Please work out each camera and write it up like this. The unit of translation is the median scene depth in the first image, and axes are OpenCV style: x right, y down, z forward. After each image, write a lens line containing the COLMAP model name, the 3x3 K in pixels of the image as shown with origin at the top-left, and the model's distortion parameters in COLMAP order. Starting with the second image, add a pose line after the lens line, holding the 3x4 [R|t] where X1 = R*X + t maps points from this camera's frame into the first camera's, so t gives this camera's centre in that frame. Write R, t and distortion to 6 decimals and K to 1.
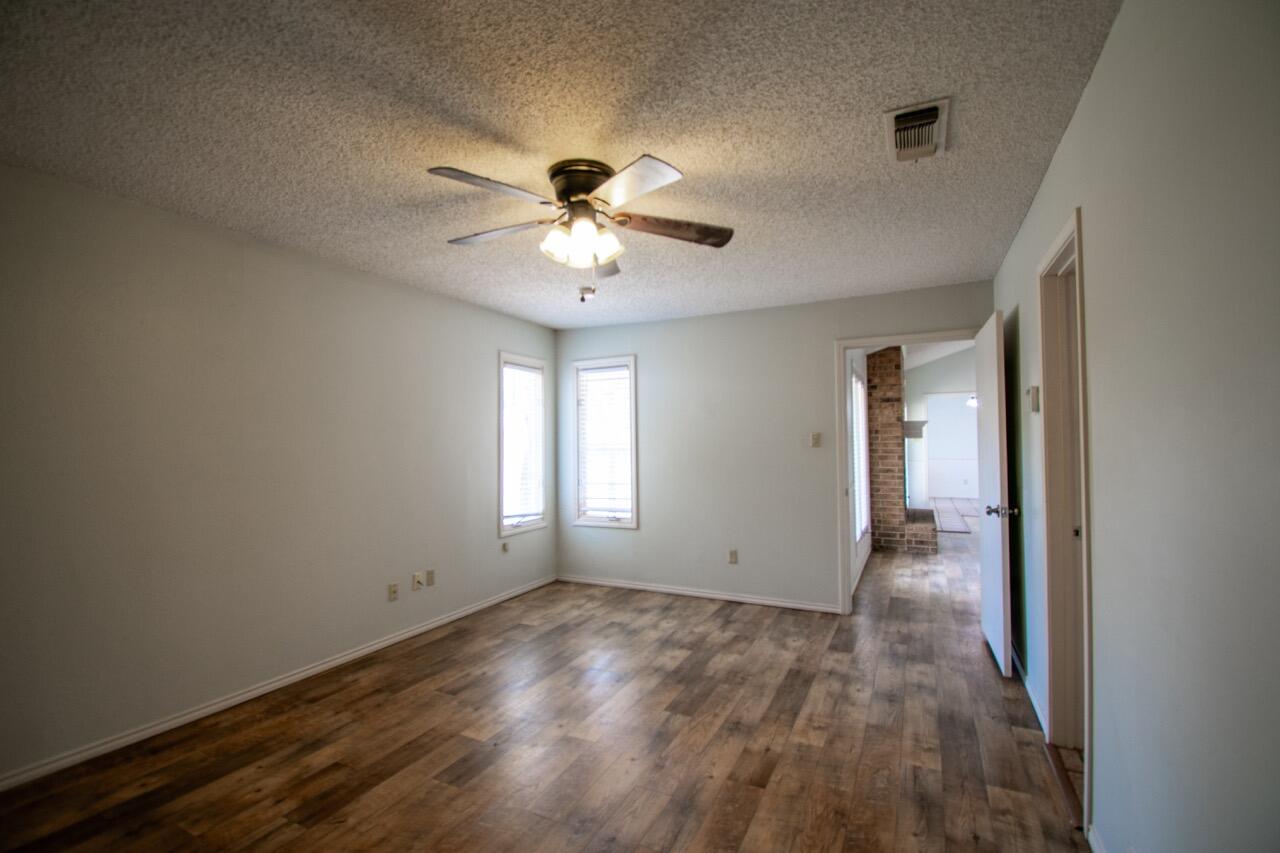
lens RADIAL K [[570.7, 0, 640.0], [0, 570.7, 426.5], [0, 0, 1]] dist [0.028205, -0.030246]
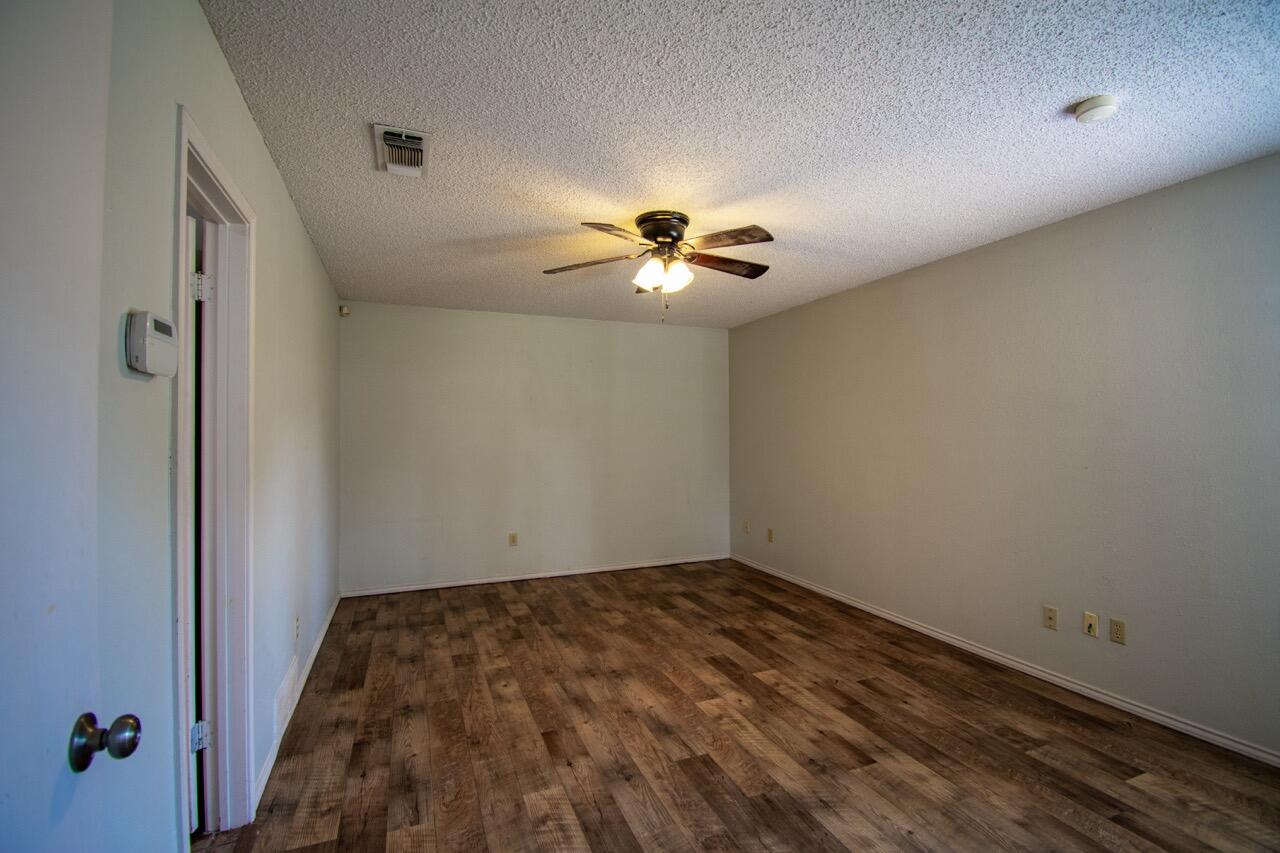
lens RADIAL K [[570.7, 0, 640.0], [0, 570.7, 426.5], [0, 0, 1]] dist [0.028205, -0.030246]
pose [[-0.670005, 0.000102, -0.742357, 0.827435], [0.026651, 0.999359, -0.023917, 0.040234], [0.741878, -0.035809, -0.669578, 1.707554]]
